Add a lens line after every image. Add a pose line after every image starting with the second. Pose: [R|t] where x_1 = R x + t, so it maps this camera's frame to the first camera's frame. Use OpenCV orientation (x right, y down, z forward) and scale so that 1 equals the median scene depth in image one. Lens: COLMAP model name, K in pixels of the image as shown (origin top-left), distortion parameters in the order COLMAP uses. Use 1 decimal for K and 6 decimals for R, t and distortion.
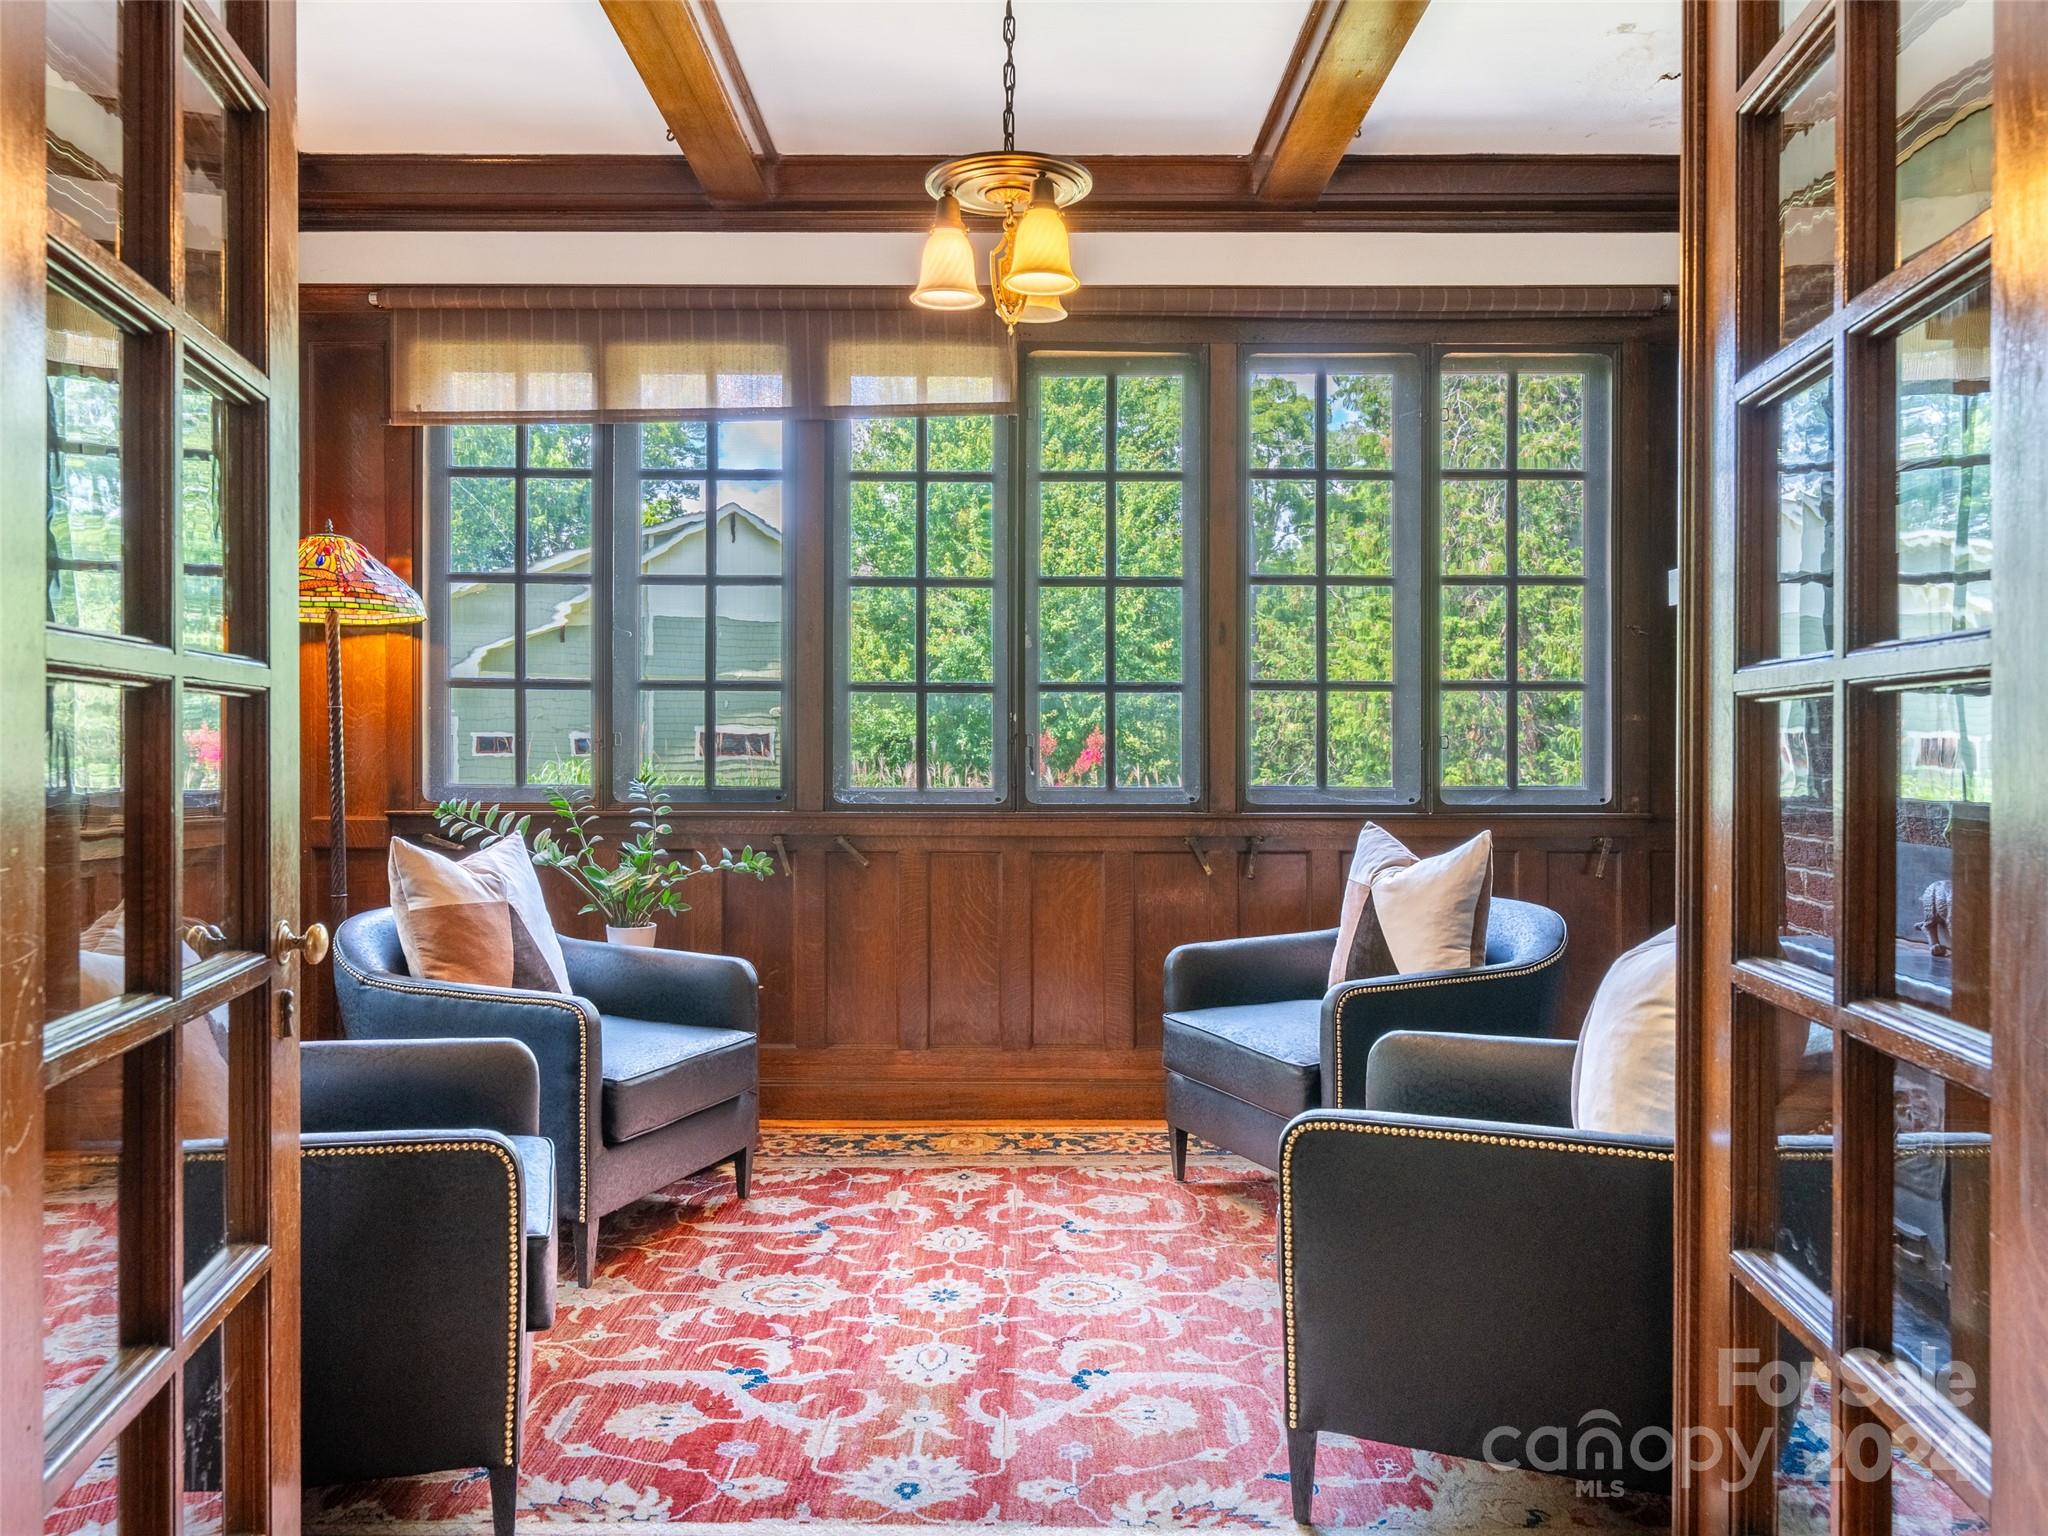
lens RADIAL K [[1512.6, 0, 1023.3], [0, 1512.6, 758.9], [0, 0, 1]] dist [0.002610, 0.000128]
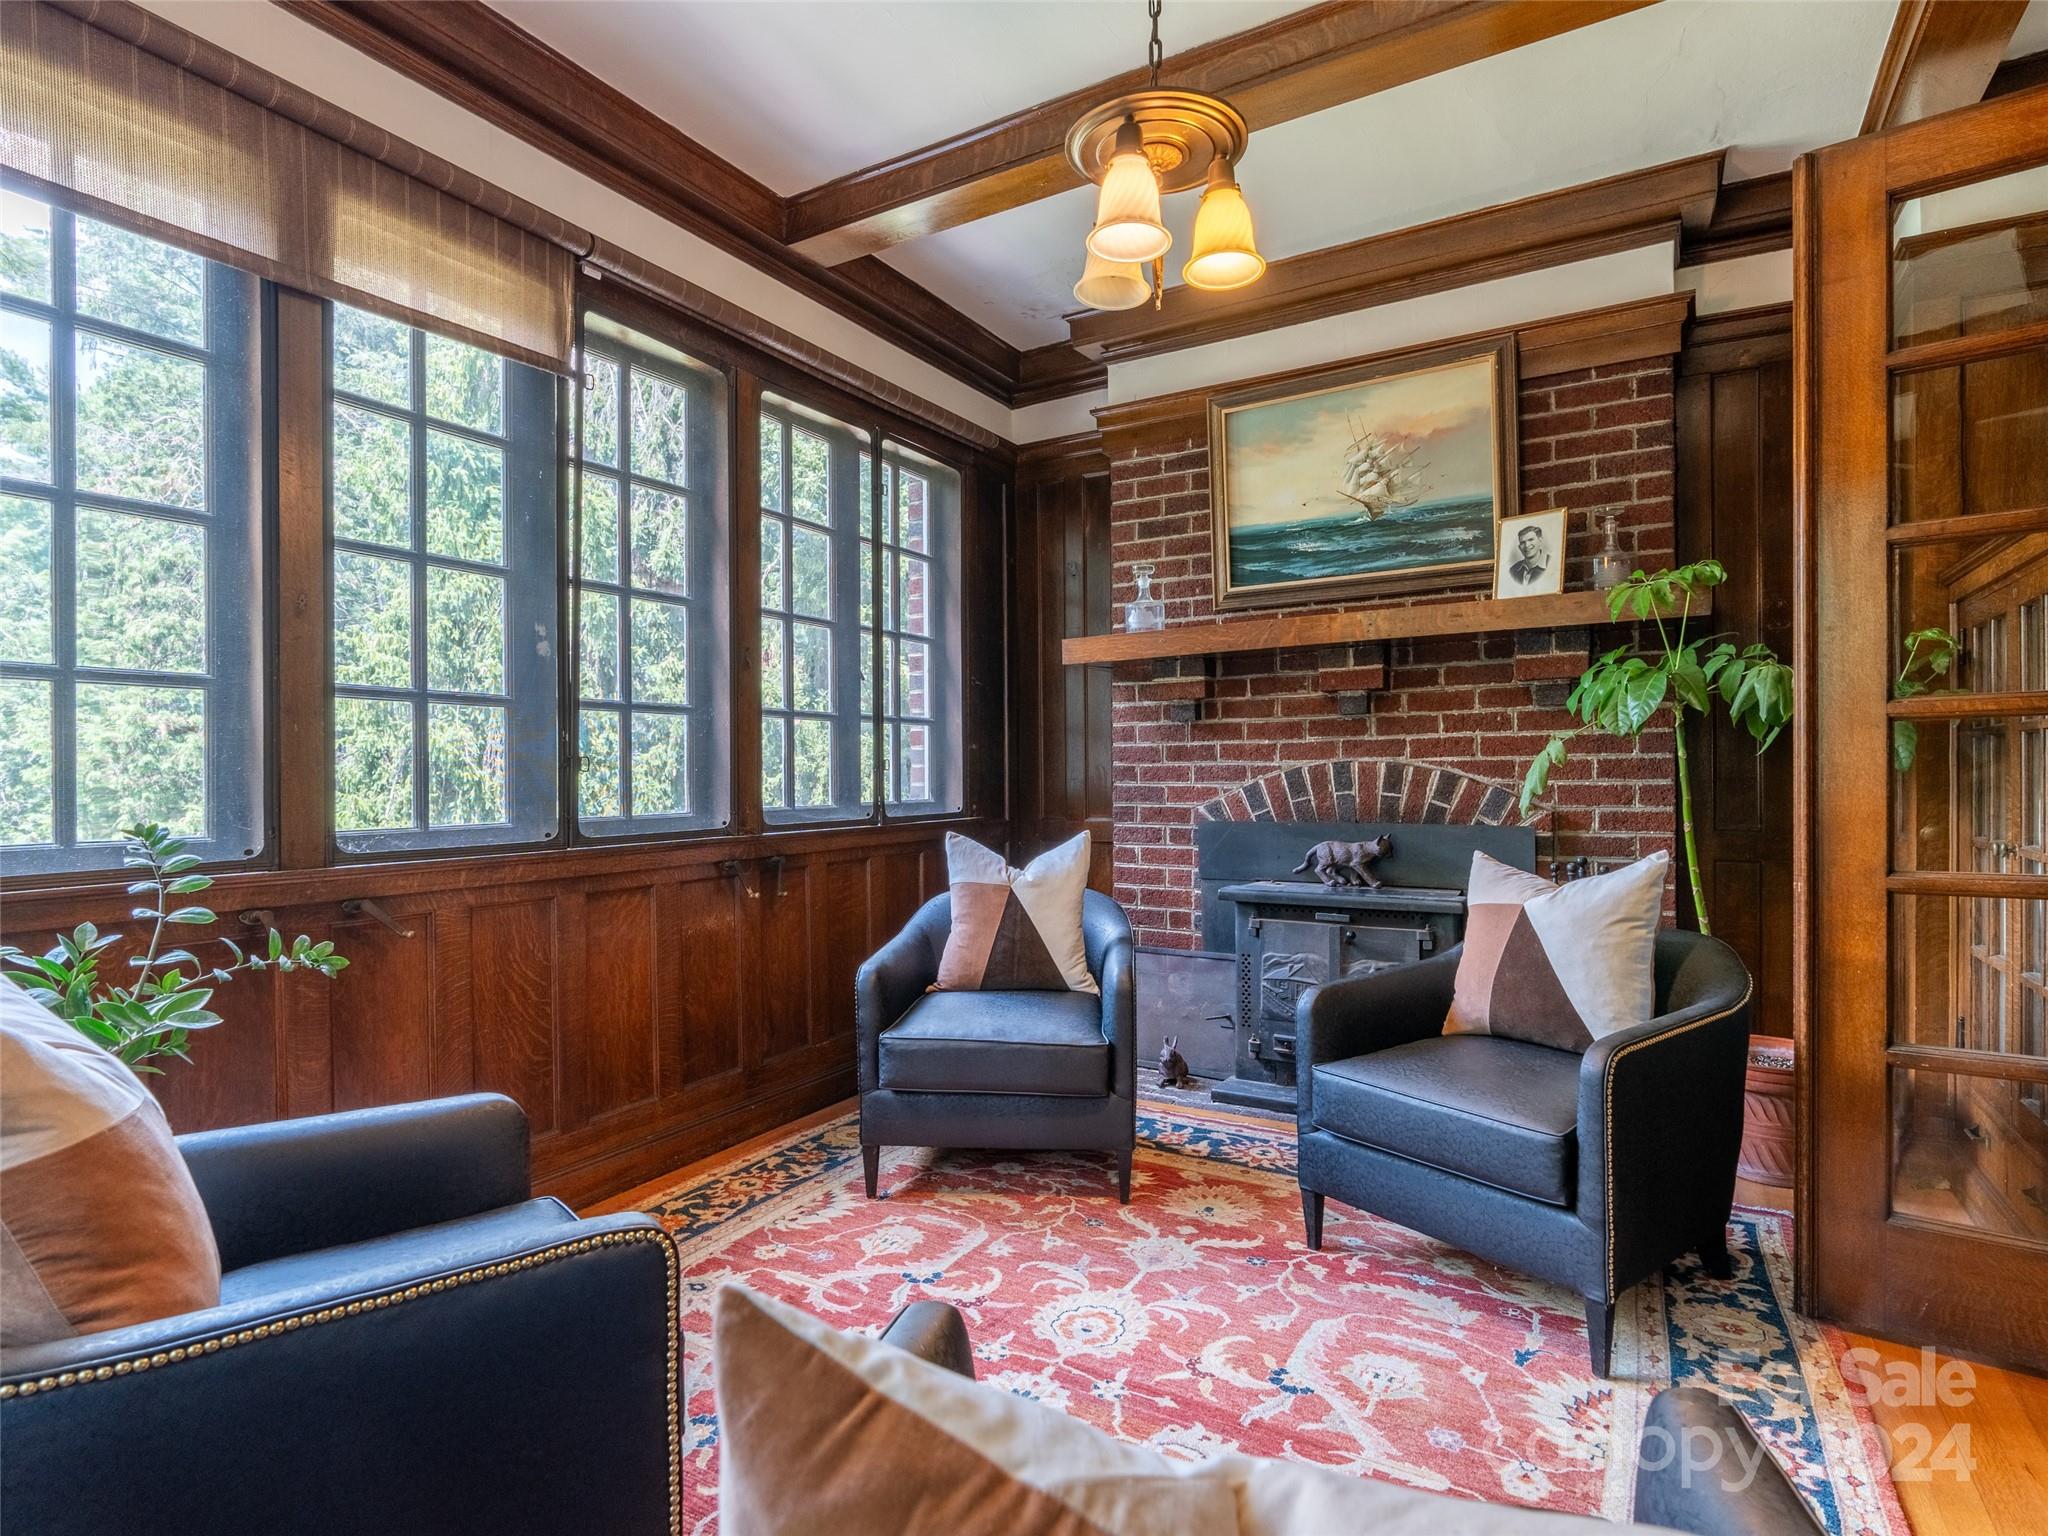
lens RADIAL K [[1075.3, 0, 1023.7], [0, 1075.3, 769.0], [0, 0, 1]] dist [-0.004422, 0.002305]
pose [[0.497023, -0.005964, 0.867717, -0.450953], [0.022929, 0.999717, -0.006262, 0.000545], [-0.867434, 0.023008, 0.497019, 0.536435]]
